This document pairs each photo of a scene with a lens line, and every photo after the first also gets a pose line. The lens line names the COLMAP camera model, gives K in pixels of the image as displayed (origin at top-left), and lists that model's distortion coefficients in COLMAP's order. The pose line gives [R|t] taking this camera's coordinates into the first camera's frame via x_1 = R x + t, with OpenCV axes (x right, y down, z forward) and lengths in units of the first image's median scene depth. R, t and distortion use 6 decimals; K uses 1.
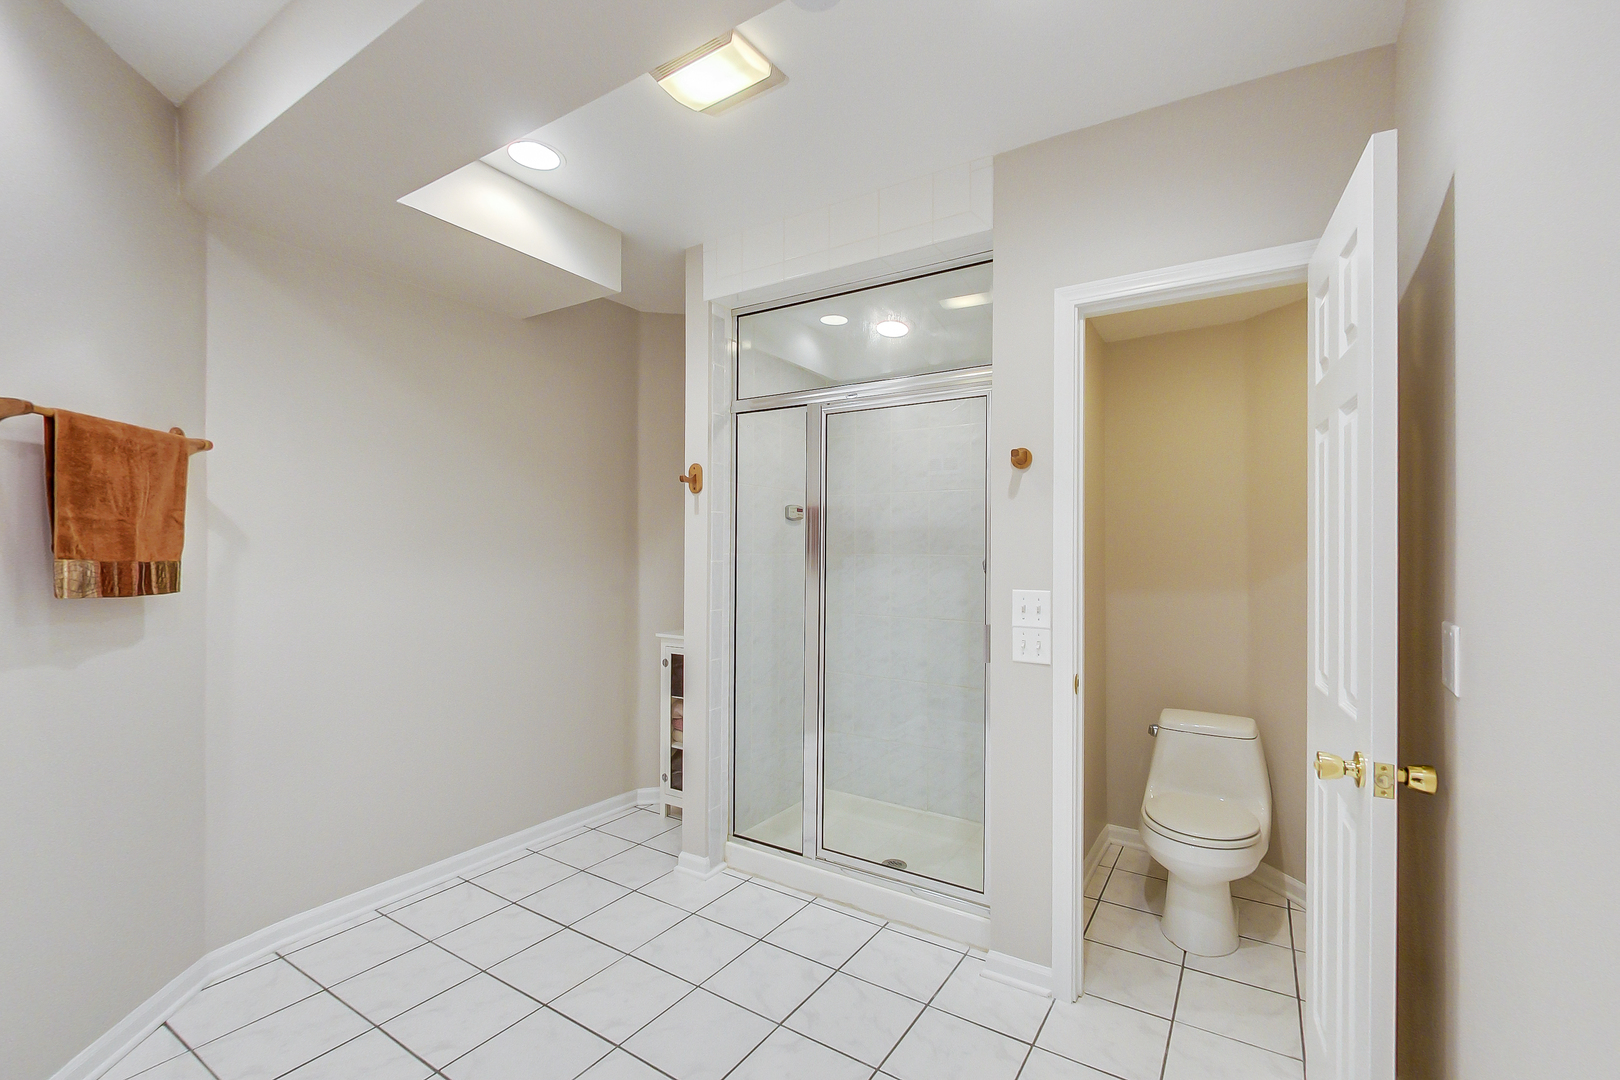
lens RADIAL K [[697.0, 0, 811.7], [0, 697.0, 564.7], [0, 0, 1]] dist [-0.000043, -0.000003]
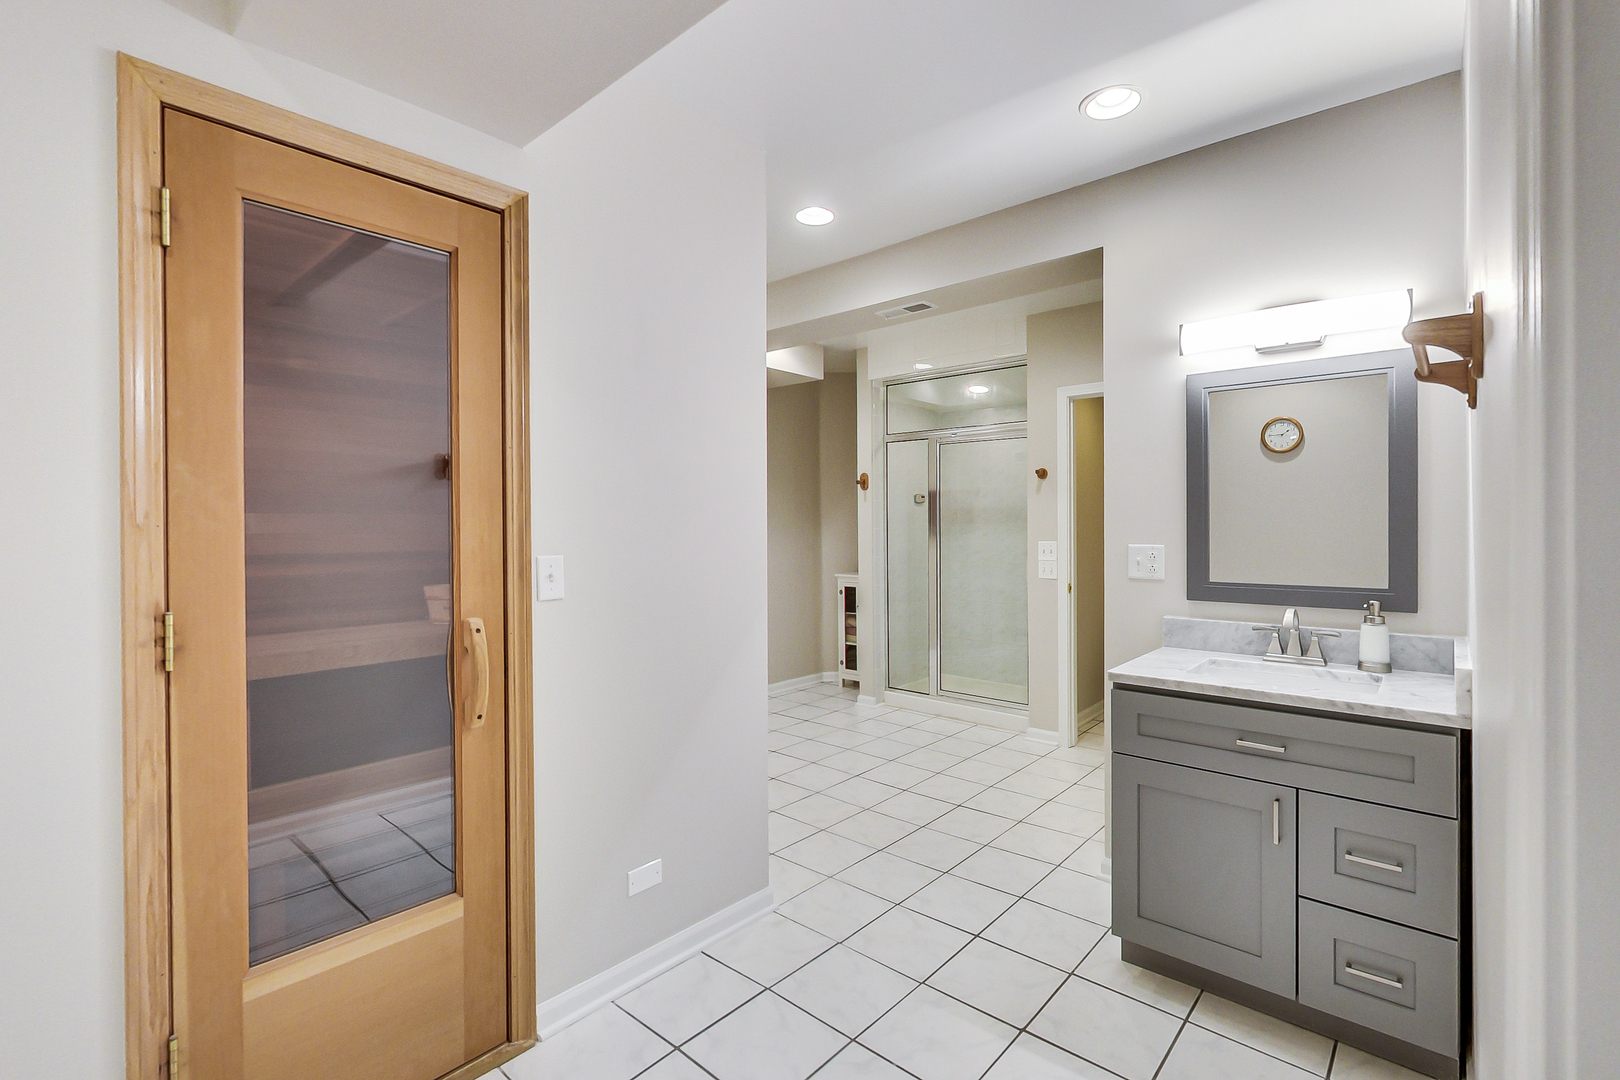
lens RADIAL K [[728.4, 0, 824.4], [0, 728.4, 538.4], [0, 0, 1]] dist [-0.001073, 0.000053]
pose [[0.989863, -0.012557, -0.141466, -0.009309], [0.013938, 0.999864, 0.008773, 0.001041], [0.141337, -0.010656, 0.989904, -0.800862]]
